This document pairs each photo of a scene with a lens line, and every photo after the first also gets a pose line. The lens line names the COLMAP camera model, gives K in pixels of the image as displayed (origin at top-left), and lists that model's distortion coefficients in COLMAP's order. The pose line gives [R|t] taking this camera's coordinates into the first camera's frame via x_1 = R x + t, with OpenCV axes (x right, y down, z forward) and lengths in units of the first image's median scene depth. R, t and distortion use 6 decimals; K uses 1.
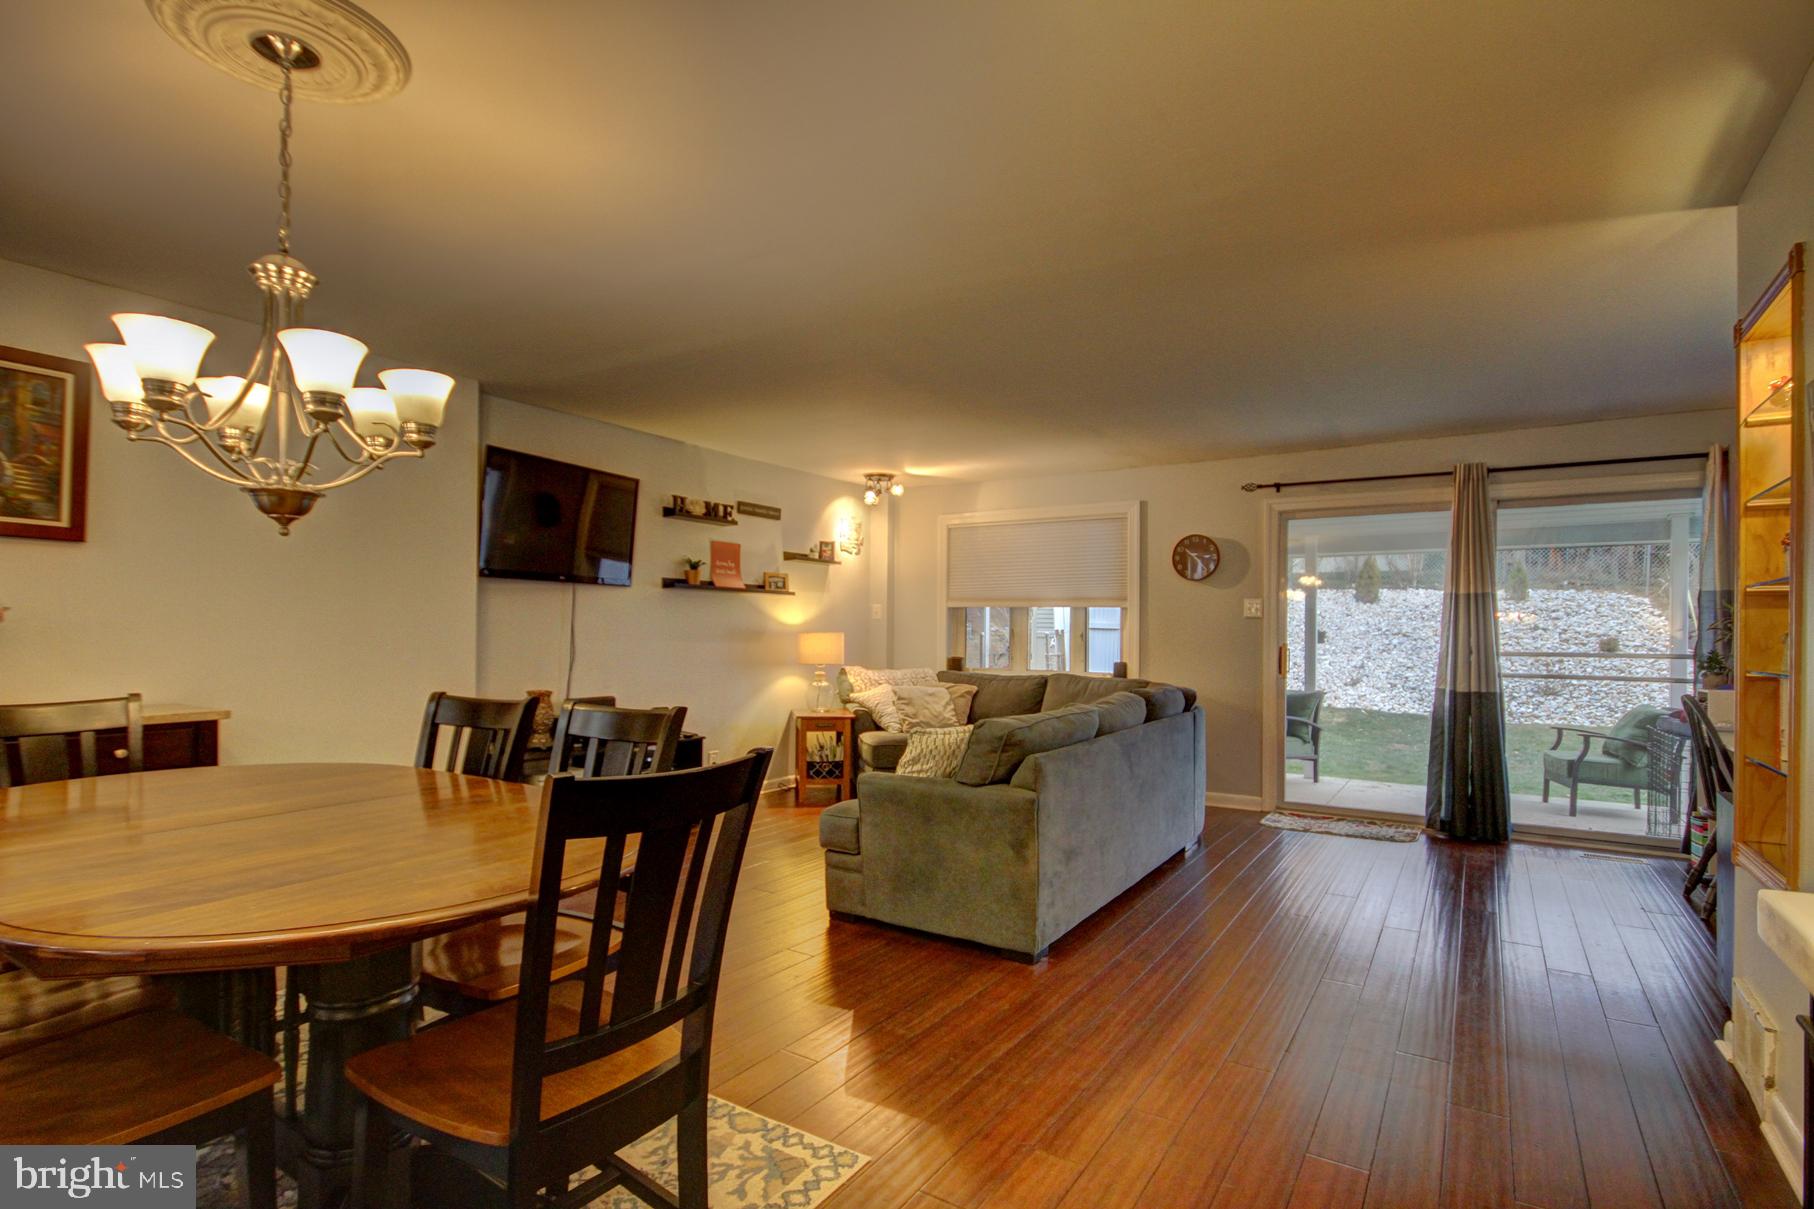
lens RADIAL K [[881.8, 0, 915.5], [0, 881.8, 632.8], [0, 0, 1]] dist [0.002351, 0.001022]
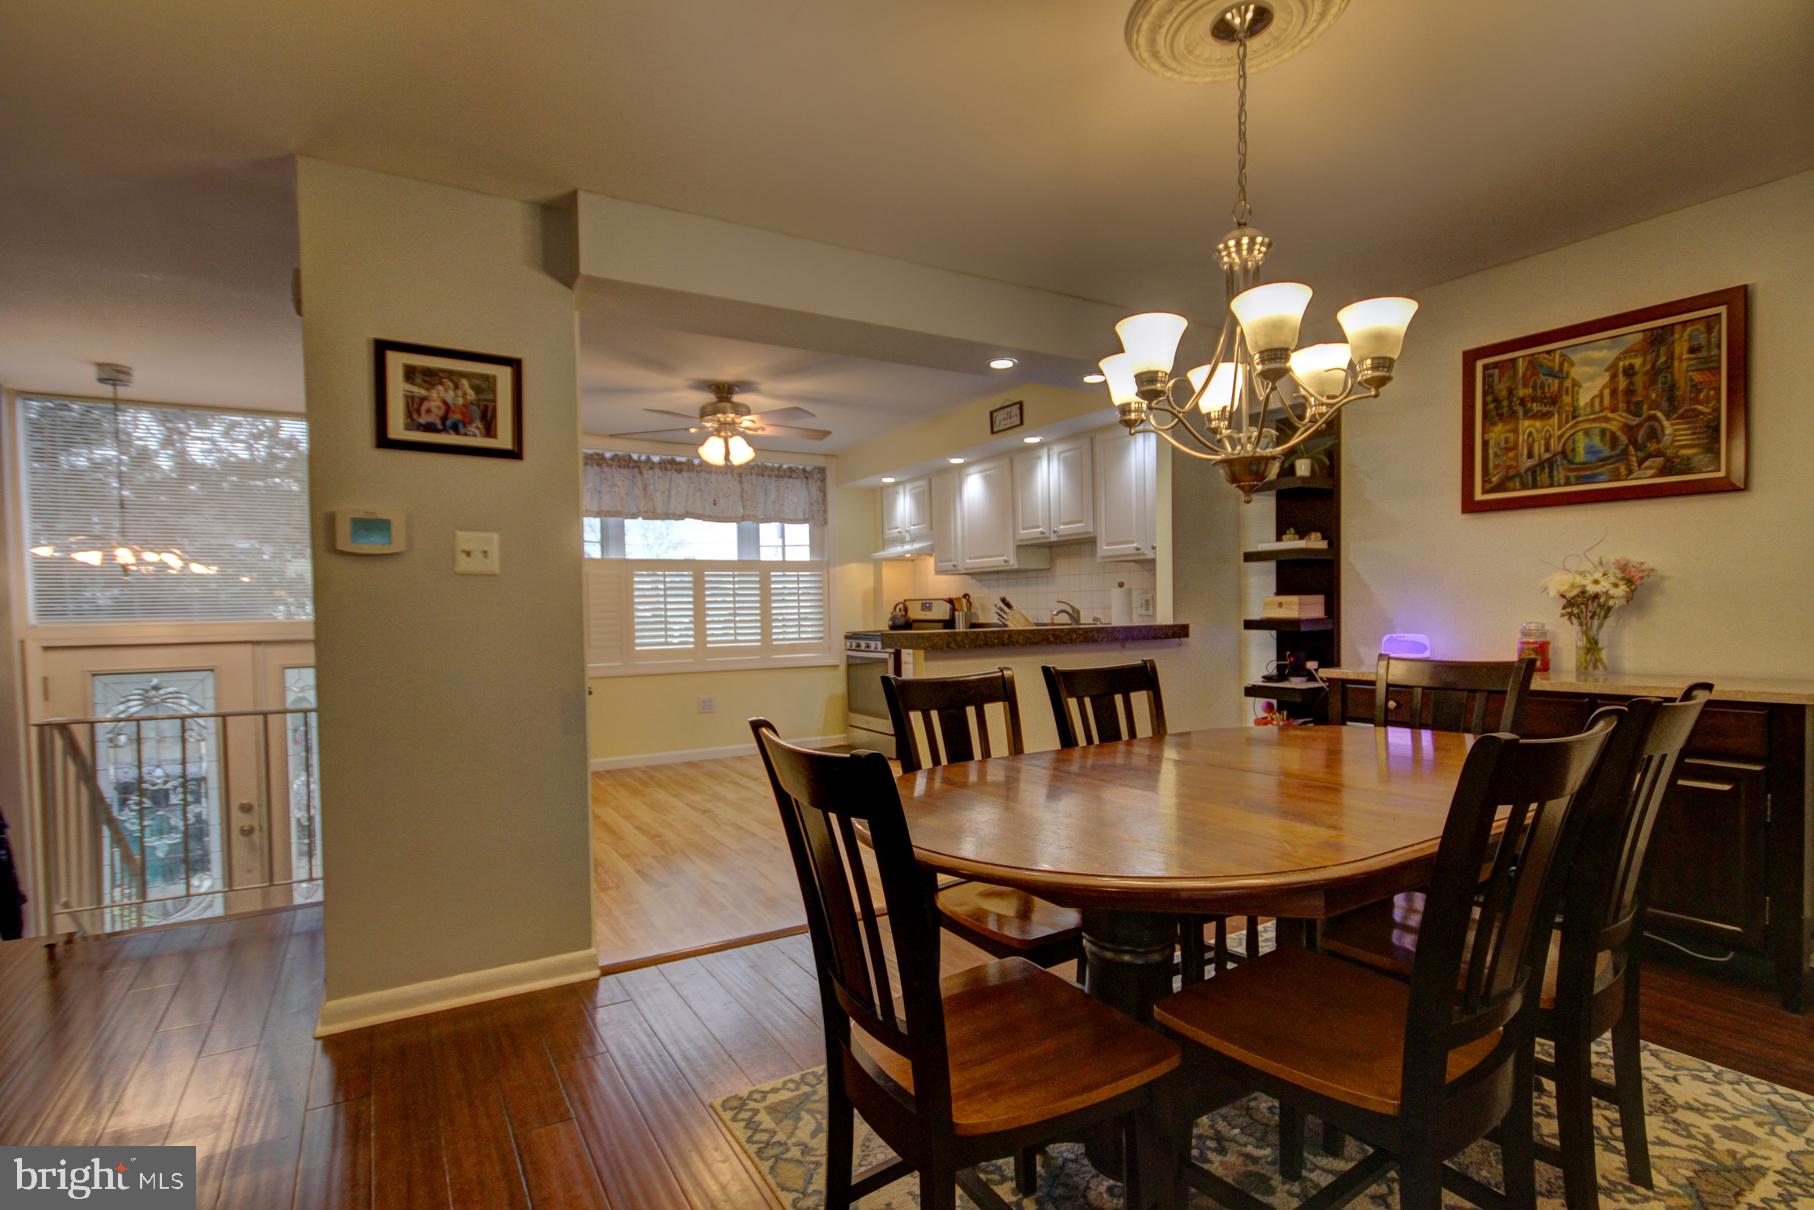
lens RADIAL K [[881.8, 0, 915.5], [0, 881.8, 633.3], [0, 0, 1]] dist [0.002351, 0.001022]
pose [[-0.441424, 0.027224, -0.896886, 0.119591], [0.018696, 0.999602, 0.021140, 0.004312], [0.897104, -0.007437, -0.441757, 0.327582]]
